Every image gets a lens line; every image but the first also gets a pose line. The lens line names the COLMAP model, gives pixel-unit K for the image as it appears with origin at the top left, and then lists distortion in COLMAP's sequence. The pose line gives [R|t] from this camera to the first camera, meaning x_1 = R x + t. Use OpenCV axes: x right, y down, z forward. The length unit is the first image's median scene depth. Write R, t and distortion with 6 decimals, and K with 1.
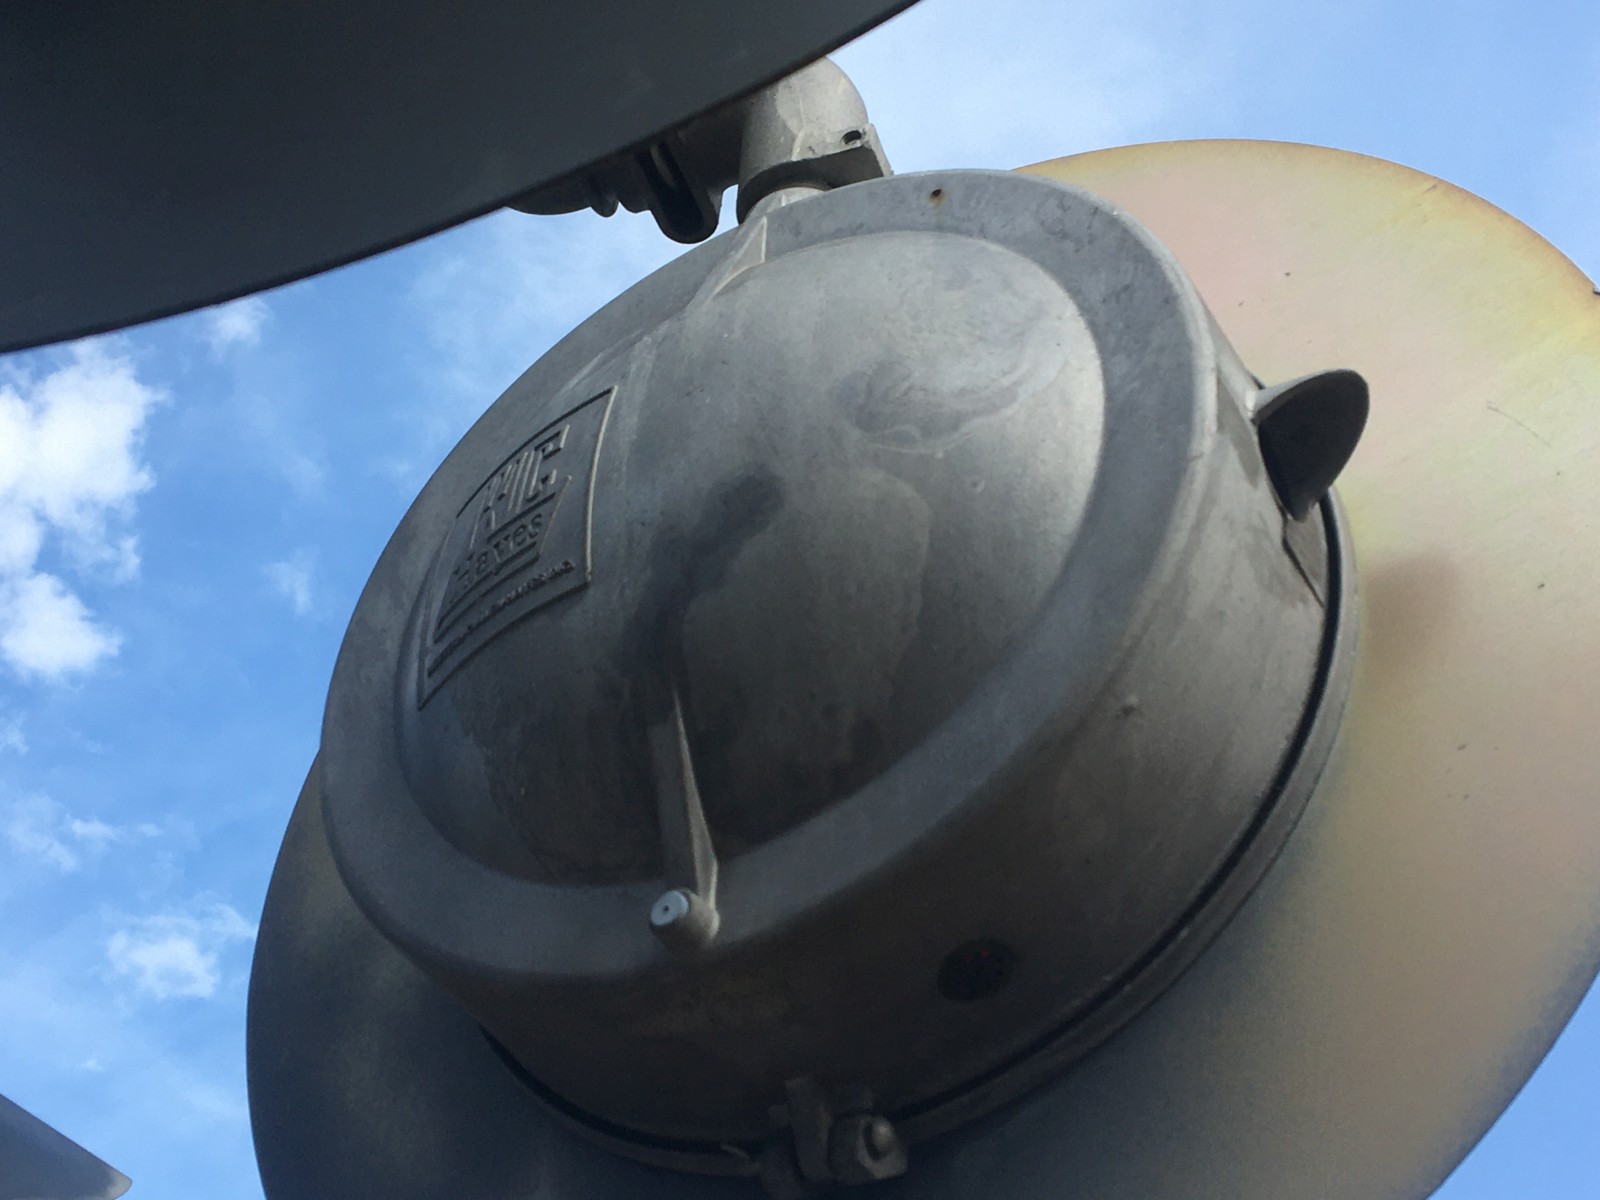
lens RADIAL K [[2391.4, 0, 800.0], [0, 2391.4, 600.0], [0, 0, 1]] dist [-0.041552, -0.101651]
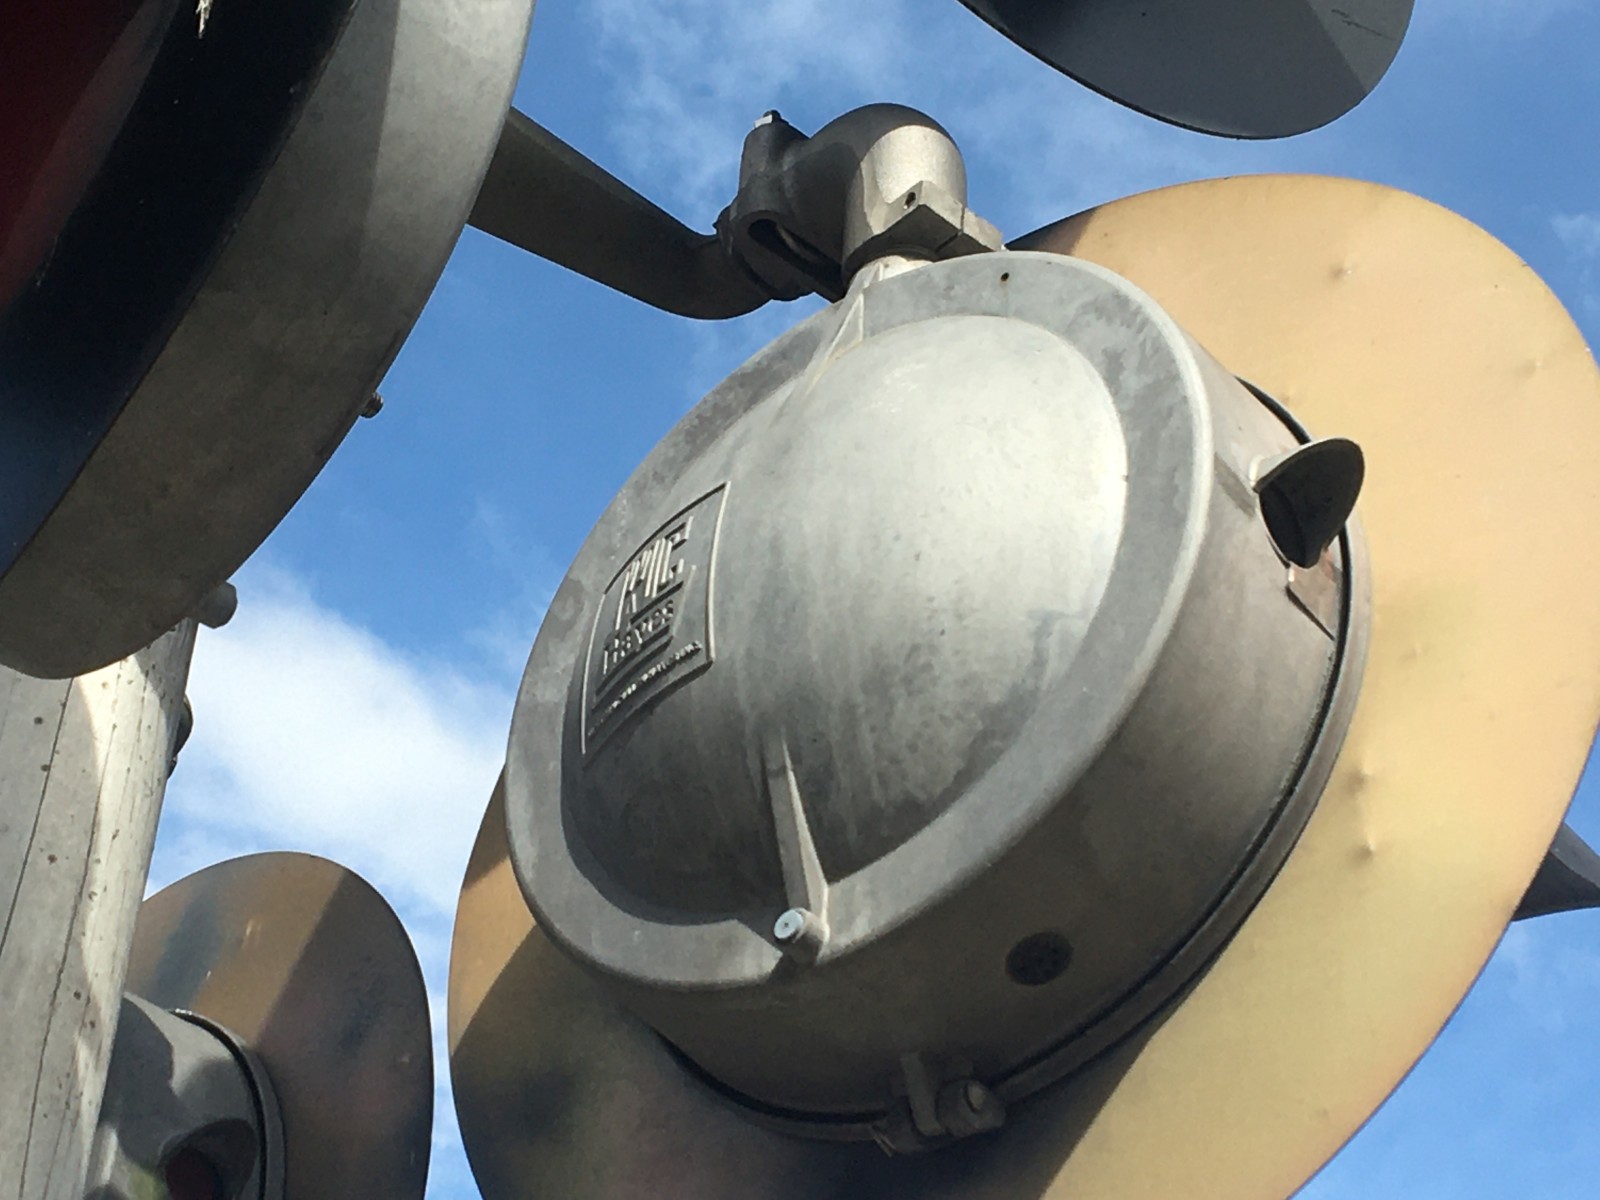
lens RADIAL K [[3459.6, 0, 800.0], [0, 3459.6, 600.0], [0, 0, 1]] dist [0.053773, 0.564735]
pose [[0.992742, -0.066544, -0.100171, 0.127896], [0.071186, 0.996514, 0.043495, -0.106381], [0.096927, -0.050310, 0.994019, -0.712212]]
